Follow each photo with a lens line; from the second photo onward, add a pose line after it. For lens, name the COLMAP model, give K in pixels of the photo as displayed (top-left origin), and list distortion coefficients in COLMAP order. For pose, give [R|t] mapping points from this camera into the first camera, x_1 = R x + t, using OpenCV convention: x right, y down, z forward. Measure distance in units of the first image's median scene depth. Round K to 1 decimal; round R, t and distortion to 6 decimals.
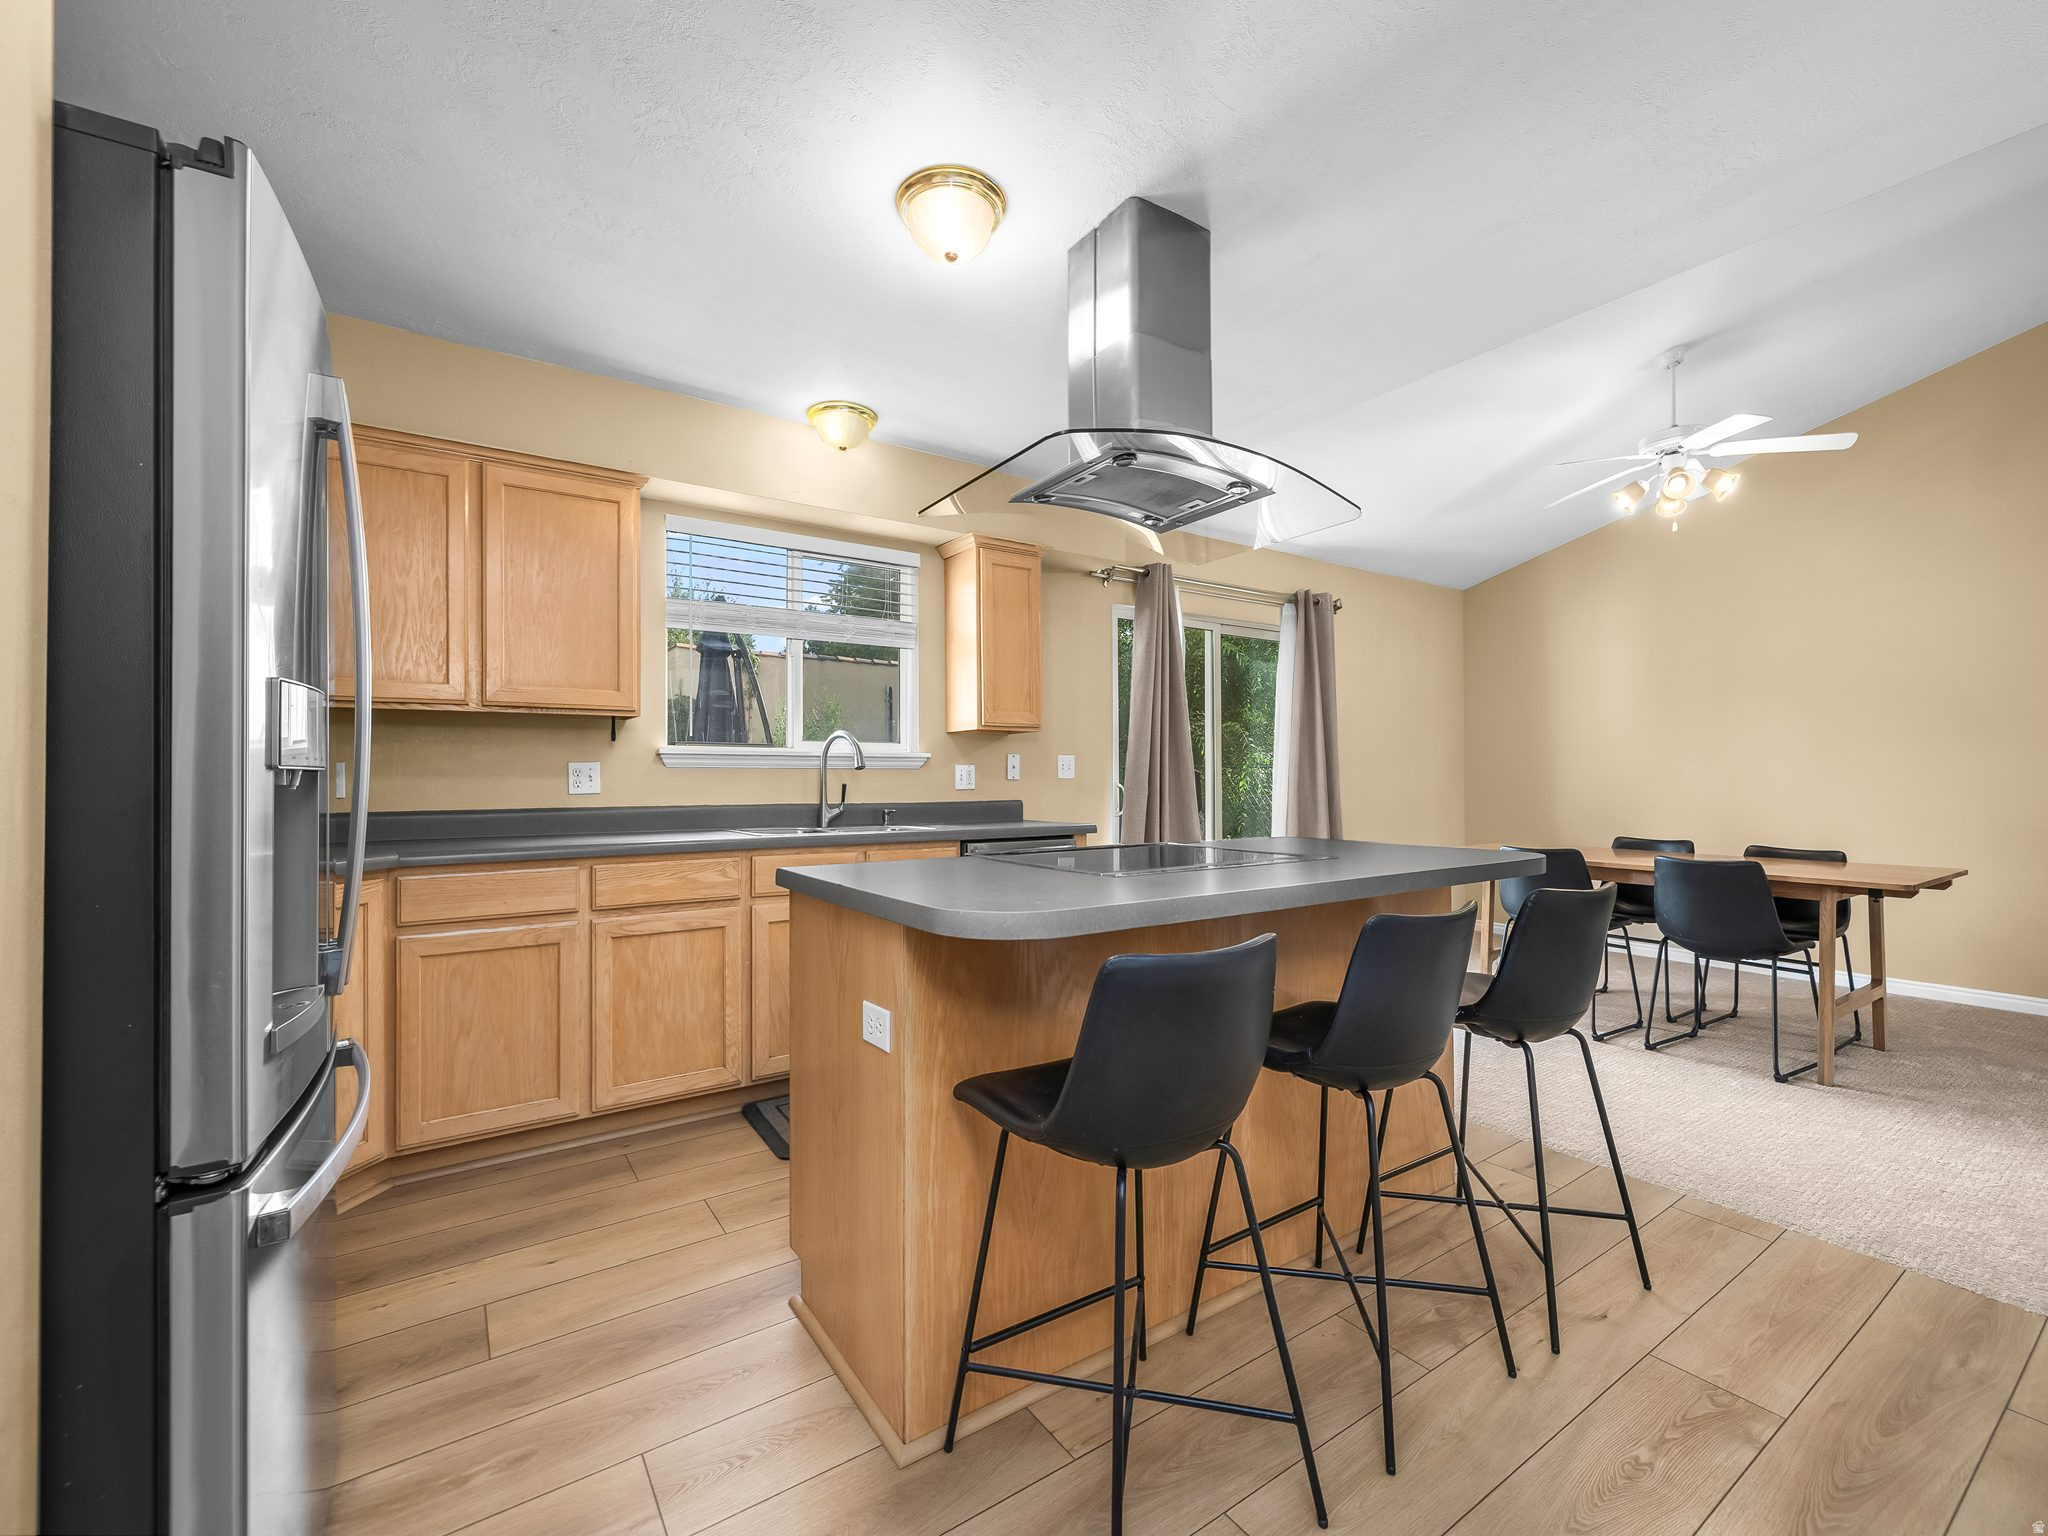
lens RADIAL K [[874.4, 0, 1000.6], [0, 874.4, 772.1], [0, 0, 1]] dist [0.012372, 0.000802]
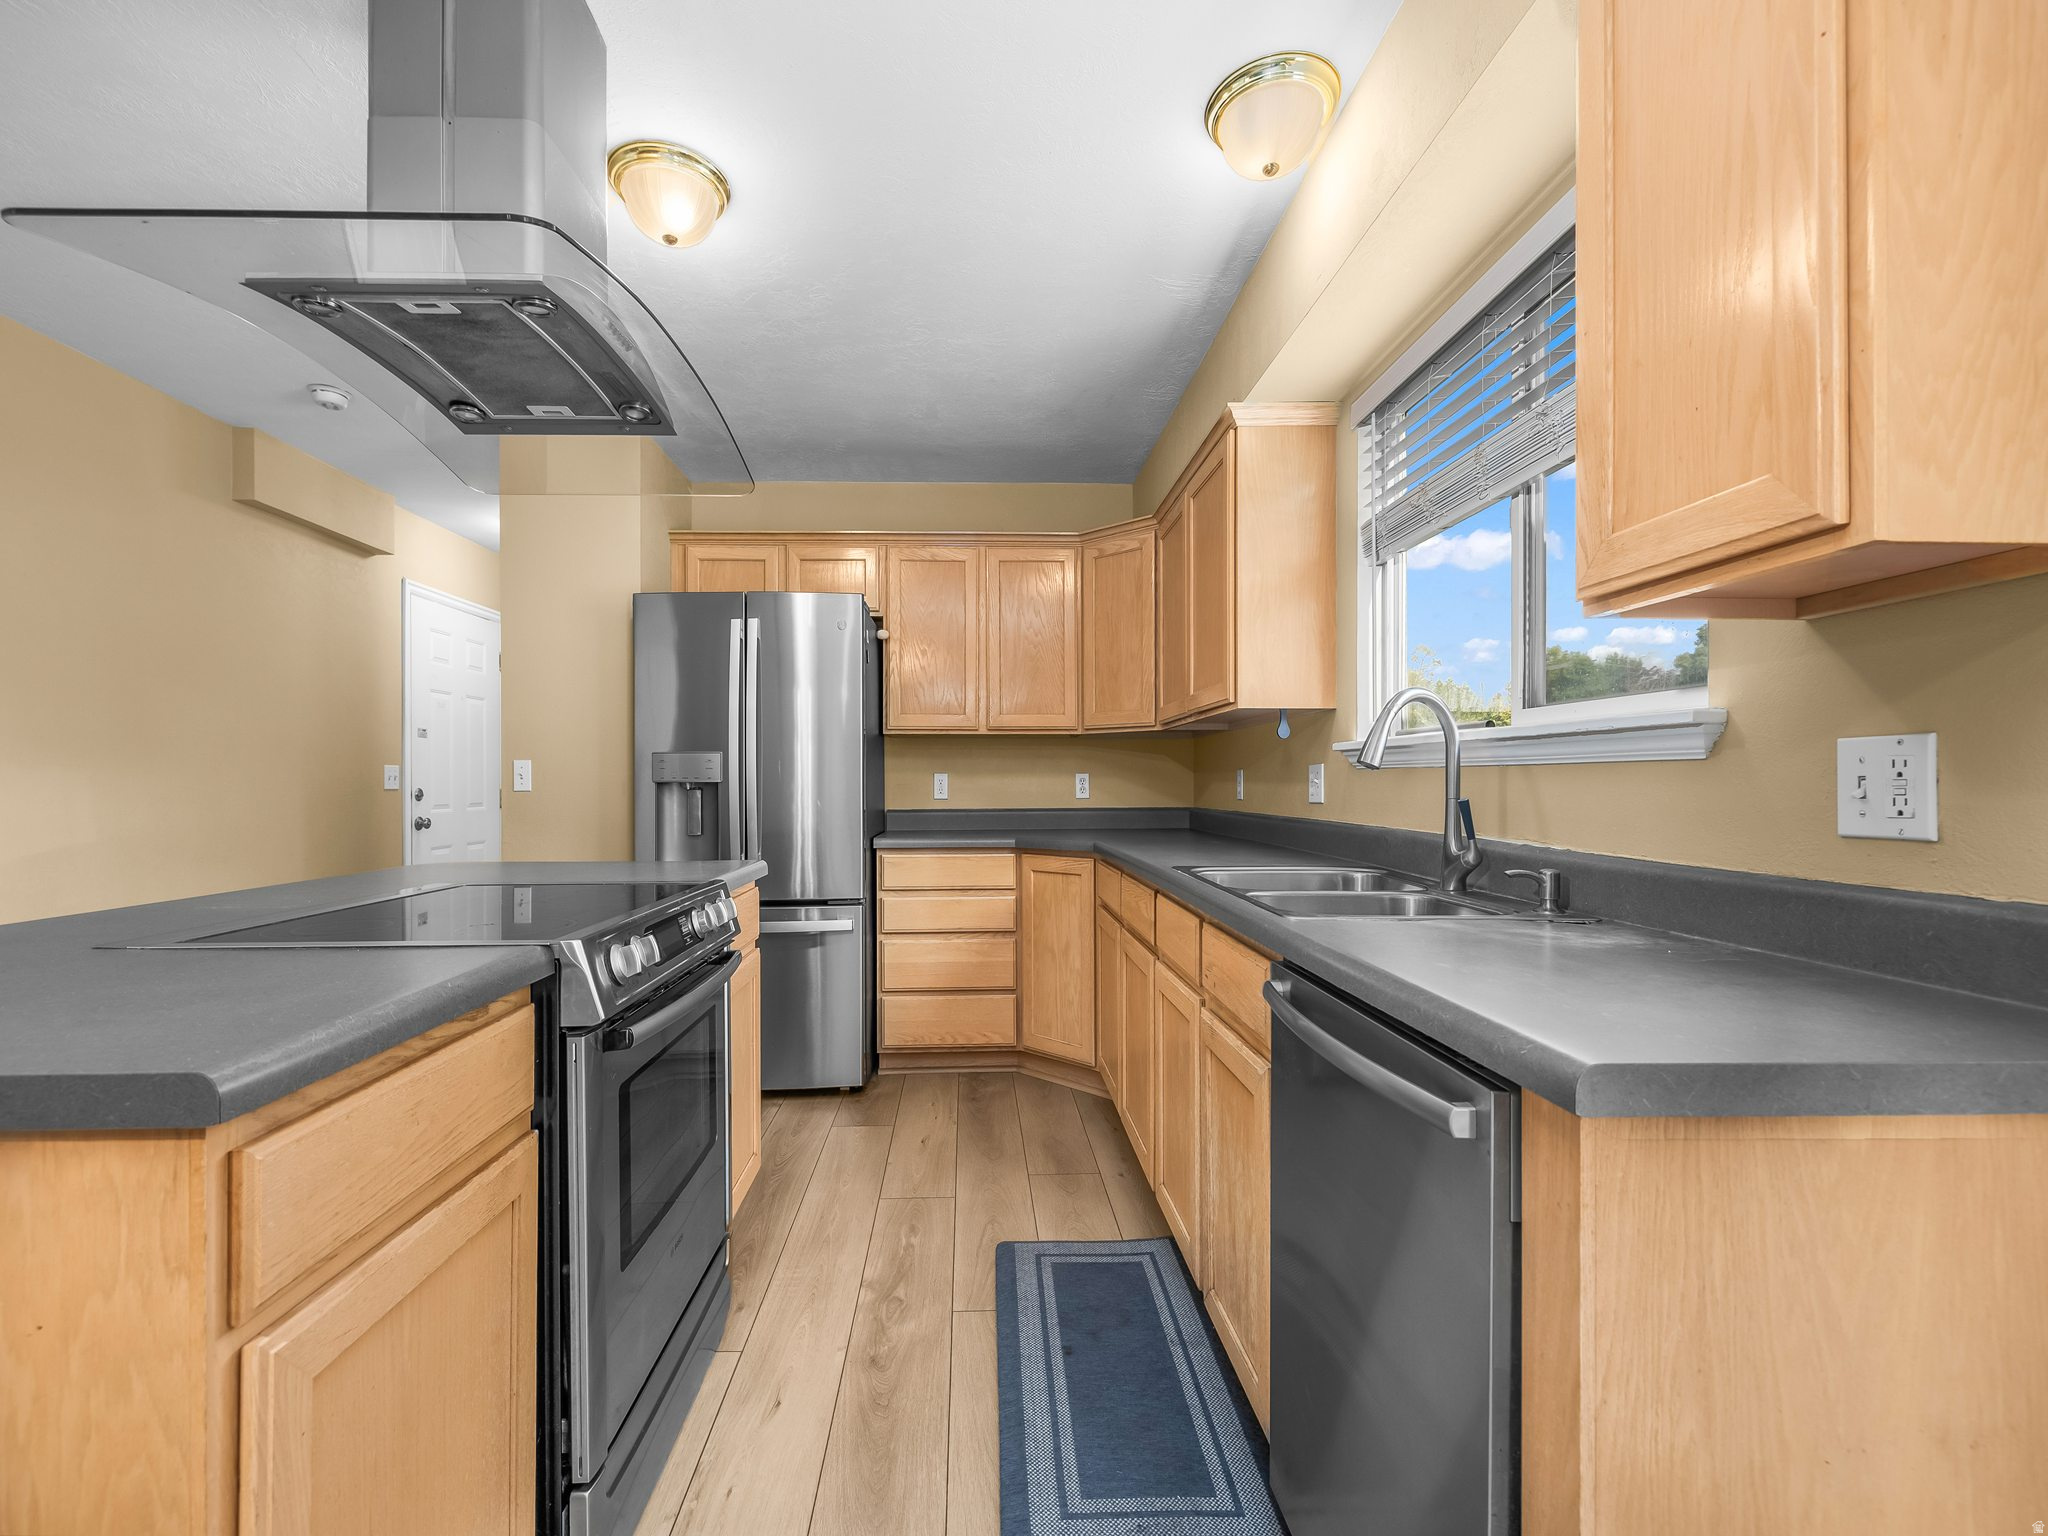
lens RADIAL K [[874.4, 0, 1010.5], [0, 874.4, 783.8], [0, 0, 1]] dist [0.012372, 0.000802]
pose [[-0.508442, 0.006410, -0.861072, 0.373954], [0.009639, 0.999952, 0.001752, 0.003238], [0.861042, -0.007409, -0.508480, 1.169992]]
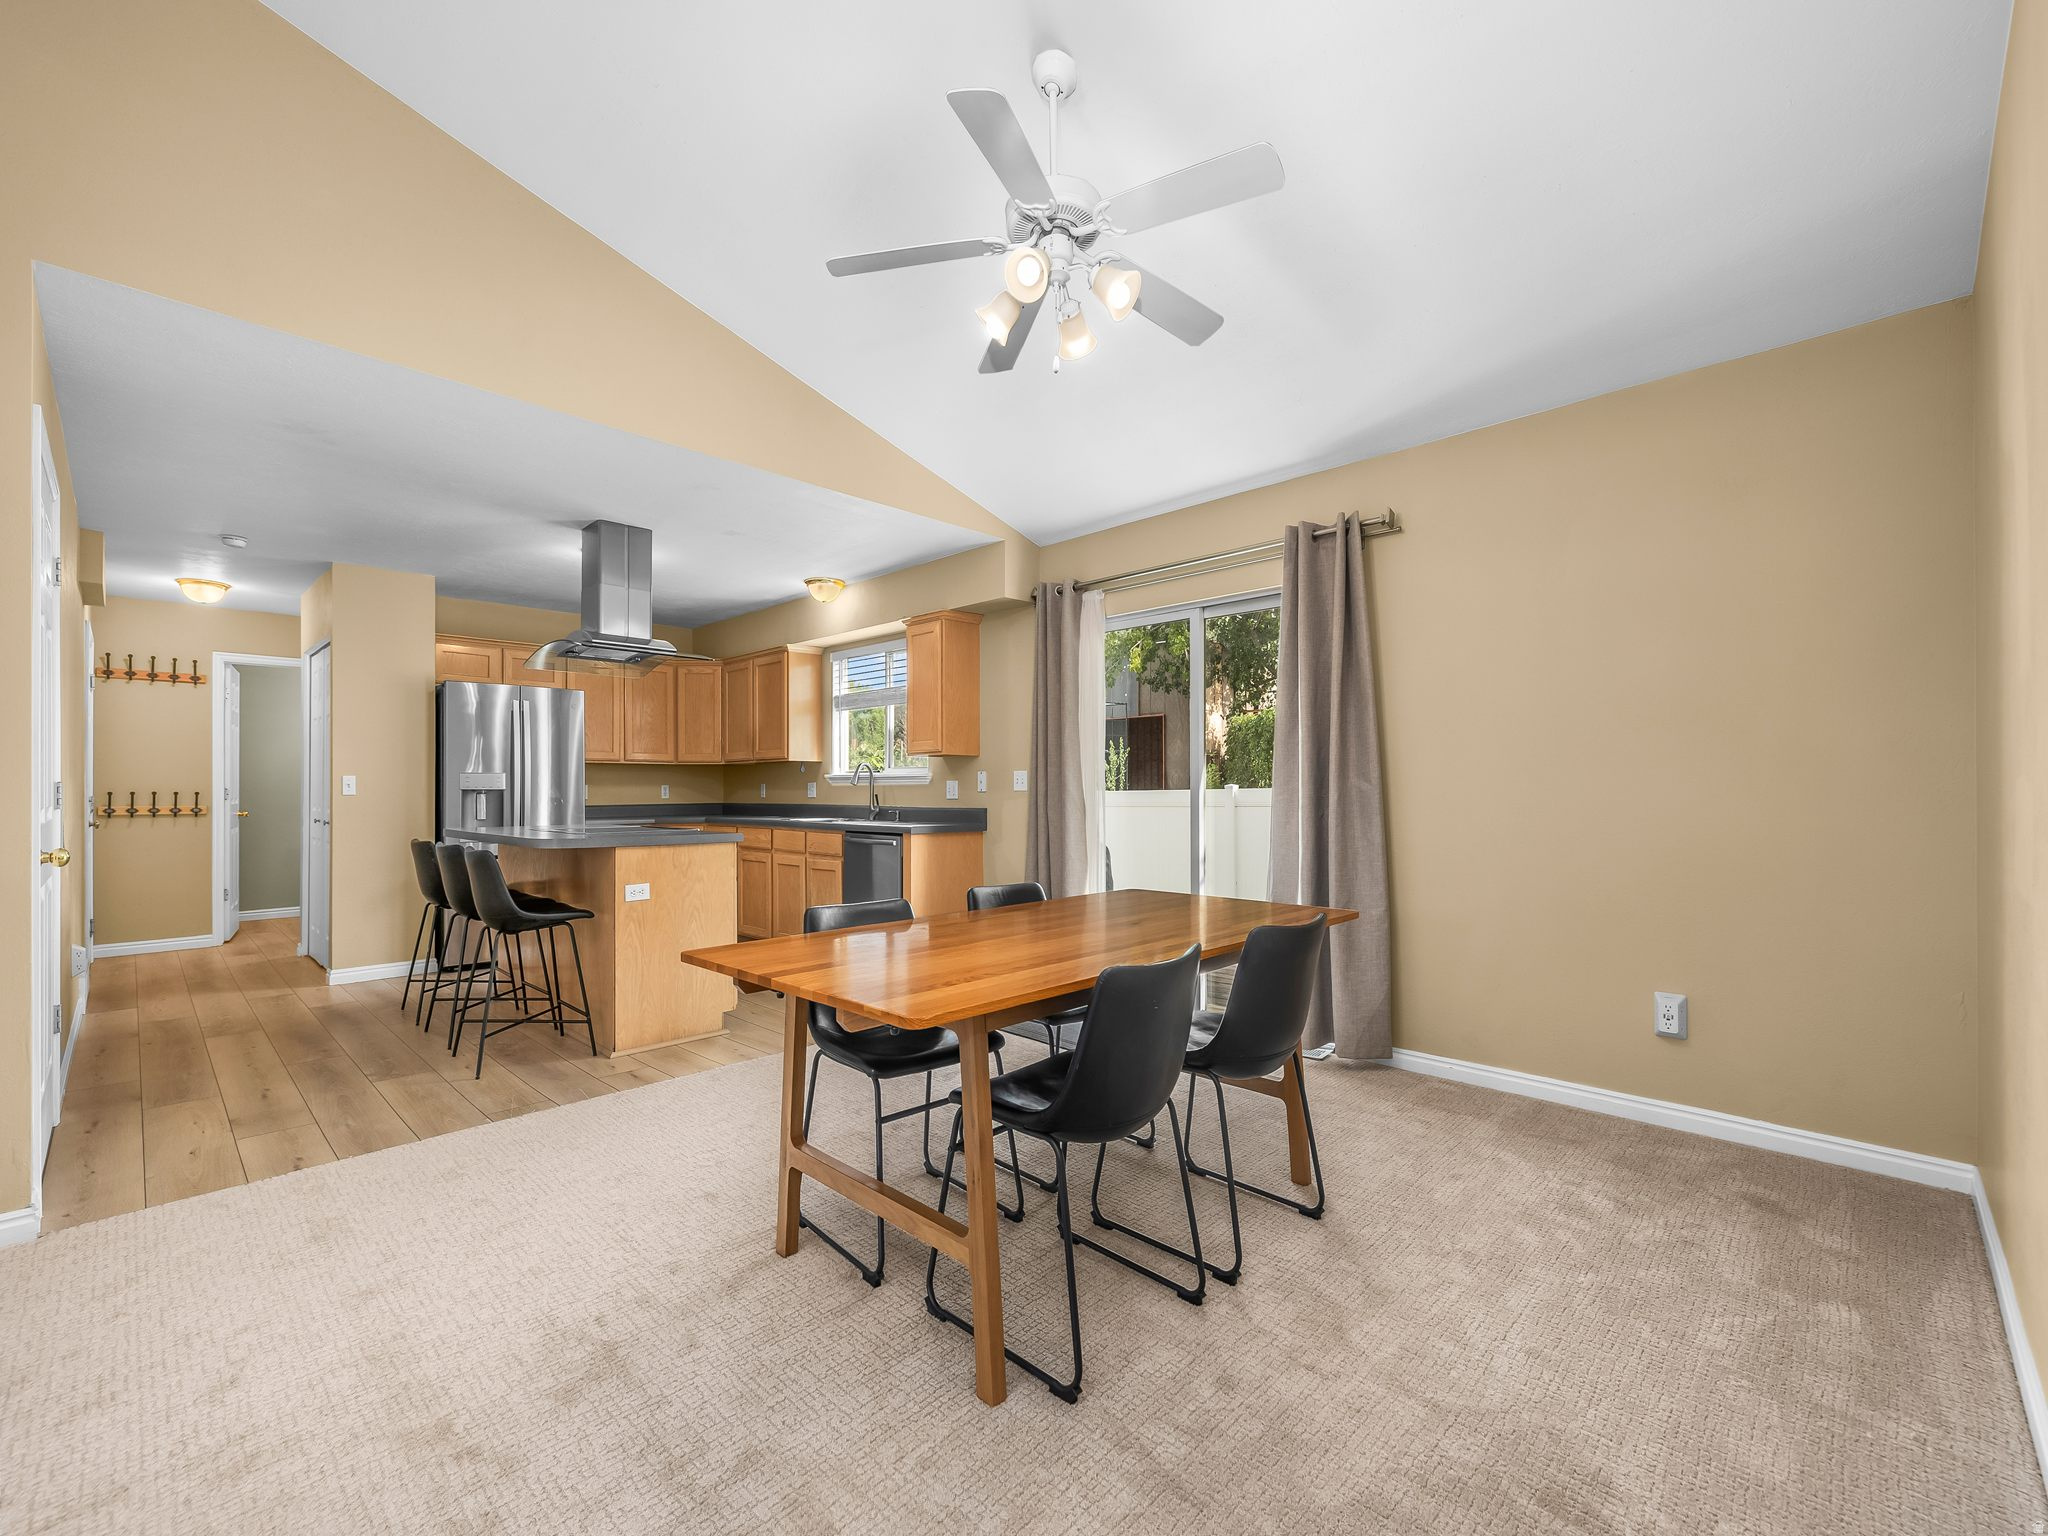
lens RADIAL K [[874.4, 0, 1022.8], [0, 874.4, 778.9], [0, 0, 1]] dist [0.012372, 0.000802]
pose [[0.215929, -0.009646, -0.976362, 1.657195], [0.007097, 0.999940, -0.008310, 0.001310], [0.976383, -0.005135, 0.215984, 1.041899]]
